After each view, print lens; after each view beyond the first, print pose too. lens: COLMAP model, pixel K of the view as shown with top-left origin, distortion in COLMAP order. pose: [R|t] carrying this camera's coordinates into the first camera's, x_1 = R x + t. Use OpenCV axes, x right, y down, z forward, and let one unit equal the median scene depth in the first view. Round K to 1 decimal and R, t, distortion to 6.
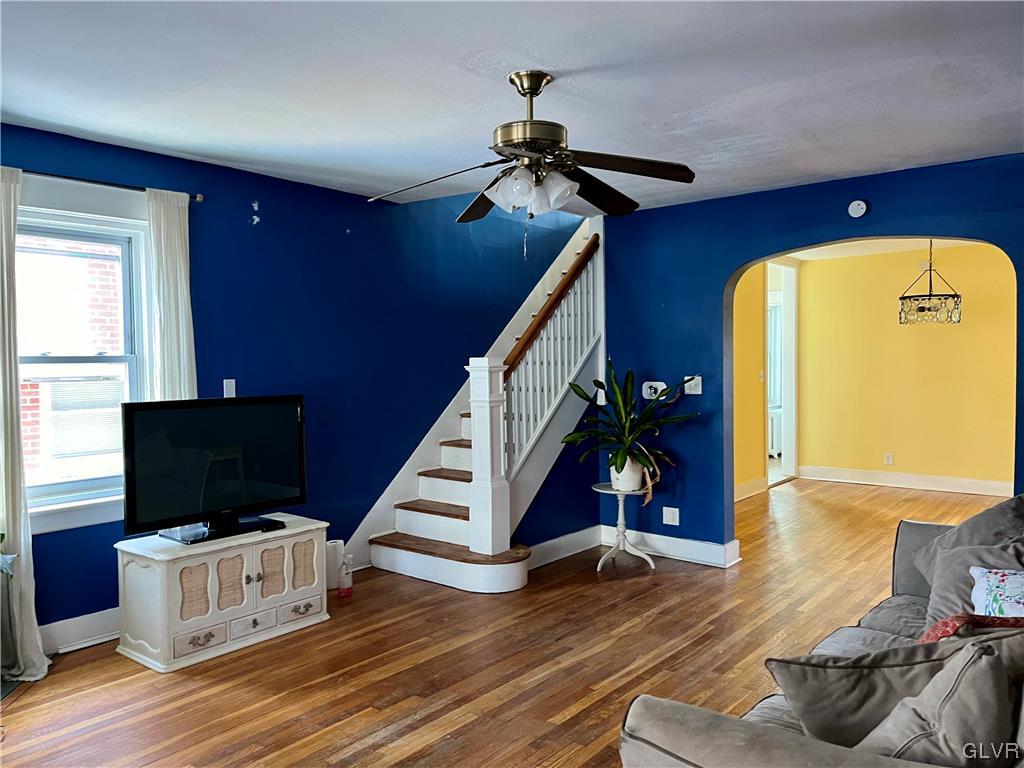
lens RADIAL K [[780.1, 0, 514.0], [0, 780.1, 384.2], [0, 0, 1]] dist [0.061433, -0.068241]
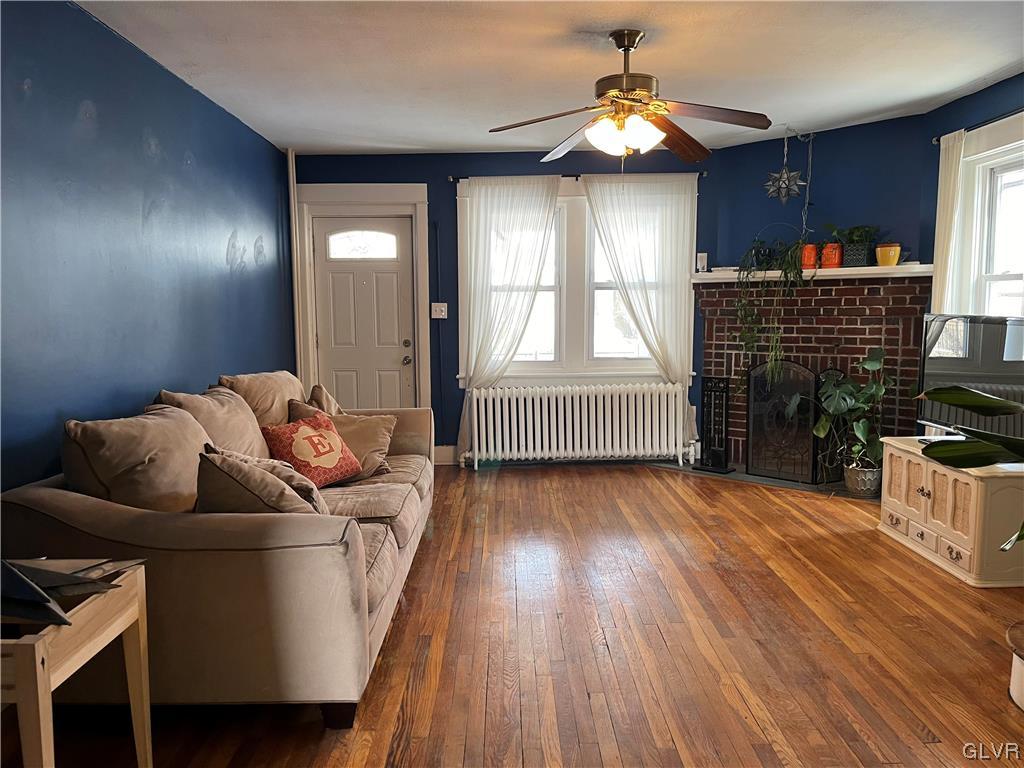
lens RADIAL K [[780.1, 0, 510.2], [0, 780.1, 386.1], [0, 0, 1]] dist [0.061433, -0.068241]
pose [[-0.774620, 0.078638, -0.627519, 0.676906], [-0.012792, 0.990088, 0.139864, -0.024487], [0.632298, 0.116369, -0.765936, 1.348024]]
